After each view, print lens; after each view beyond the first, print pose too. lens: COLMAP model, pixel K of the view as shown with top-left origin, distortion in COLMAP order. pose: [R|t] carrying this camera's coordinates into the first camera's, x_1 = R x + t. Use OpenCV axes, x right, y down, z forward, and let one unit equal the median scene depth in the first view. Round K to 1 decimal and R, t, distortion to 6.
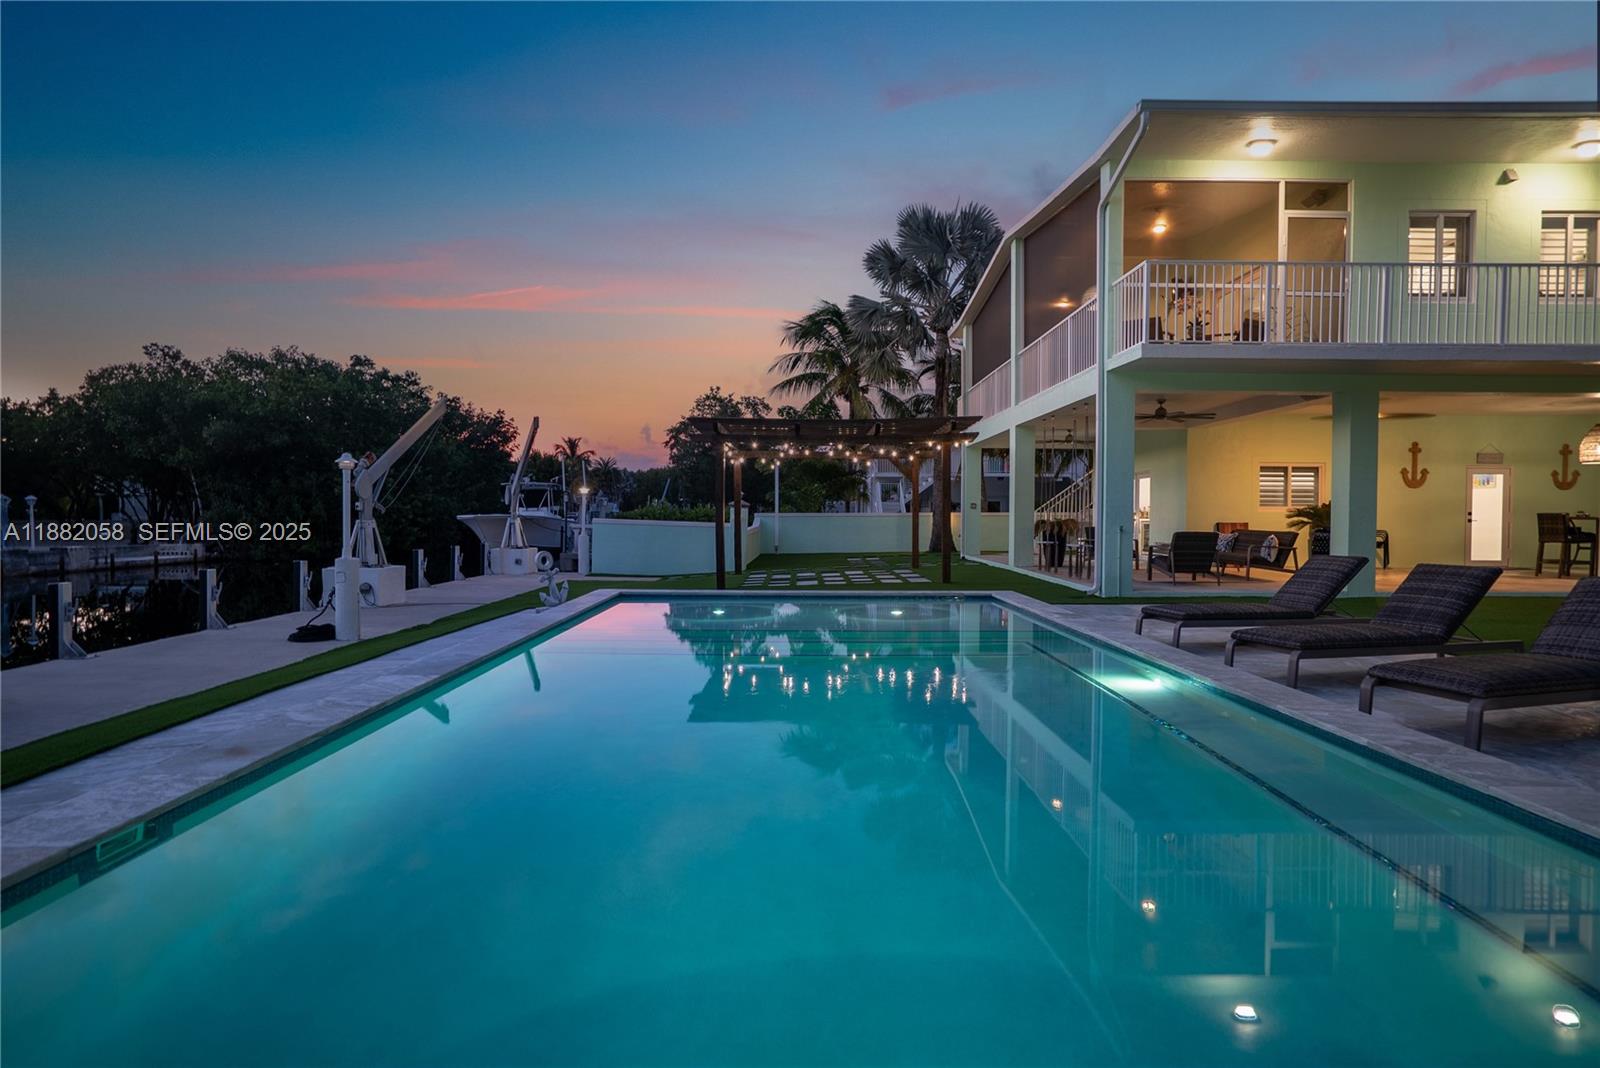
lens RADIAL K [[857.1, 0, 801.3], [0, 857.1, 537.2], [0, 0, 1]] dist [-0.035360, 0.031976]
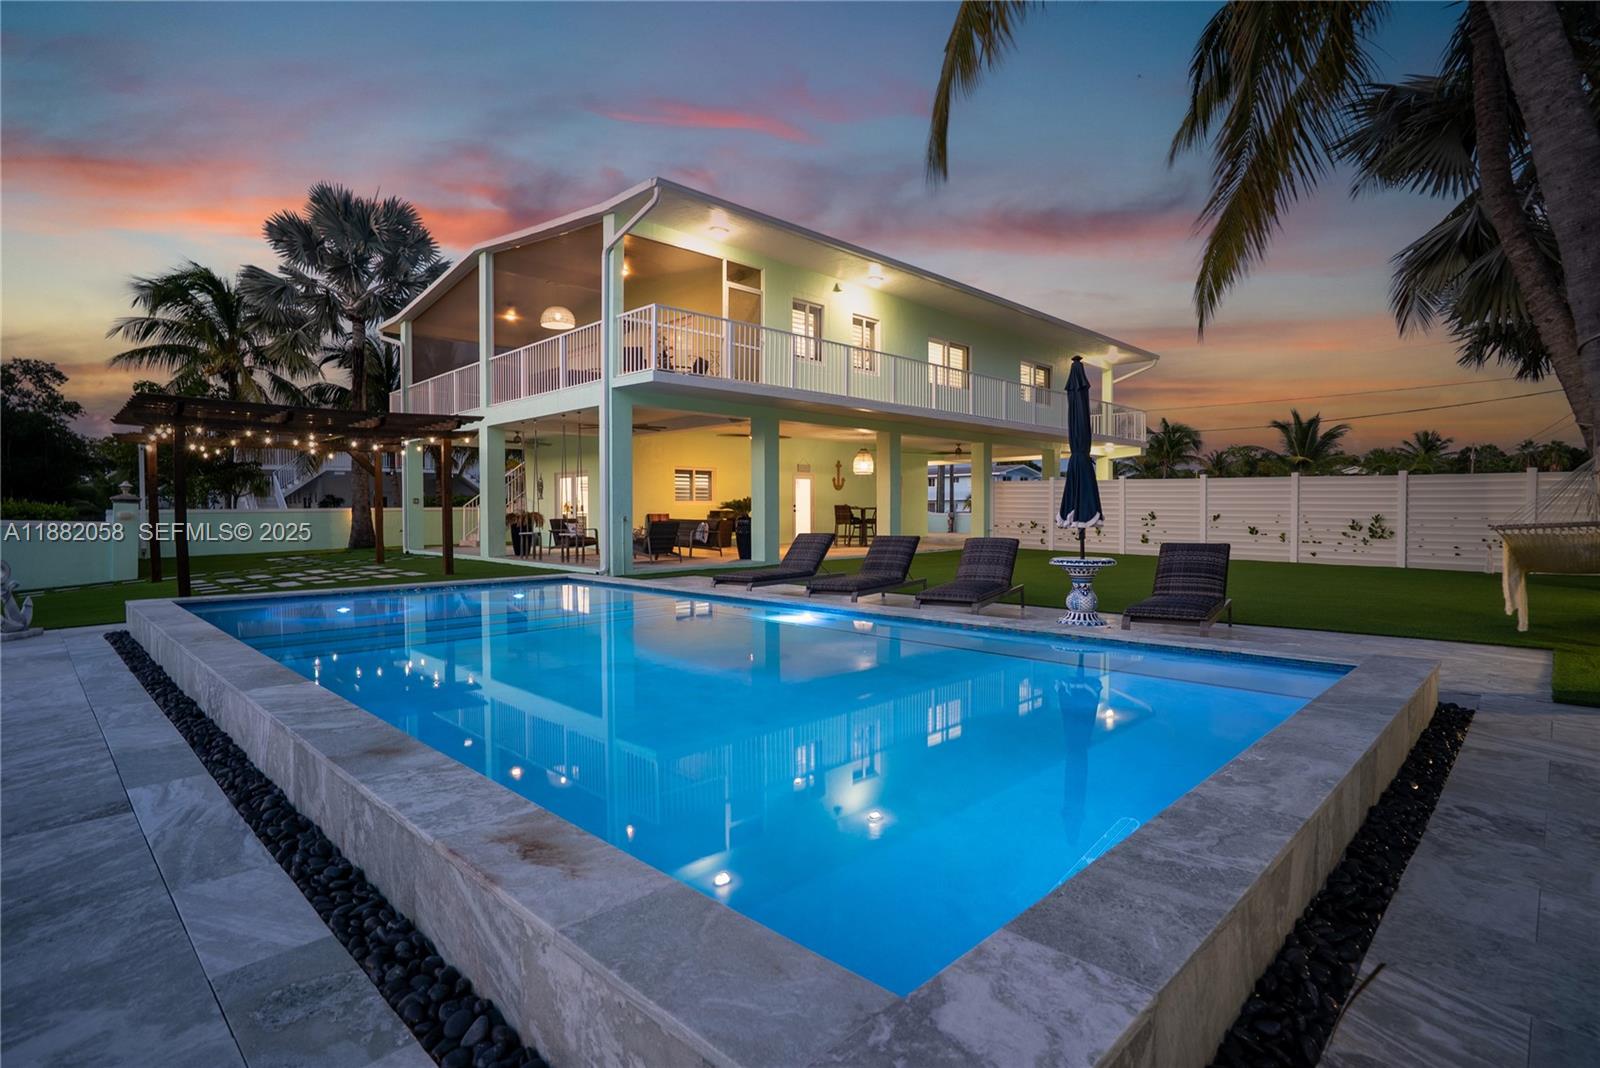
lens RADIAL K [[793.0, 0, 800.0], [0, 793.0, 534.0], [0, 0, 1]] dist [0.001490, 0.000330]
pose [[0.724902, -0.028870, 0.688246, -0.210612], [0.025867, 0.999558, 0.014684, 0.001265], [-0.688366, 0.007158, 0.725328, 0.006154]]
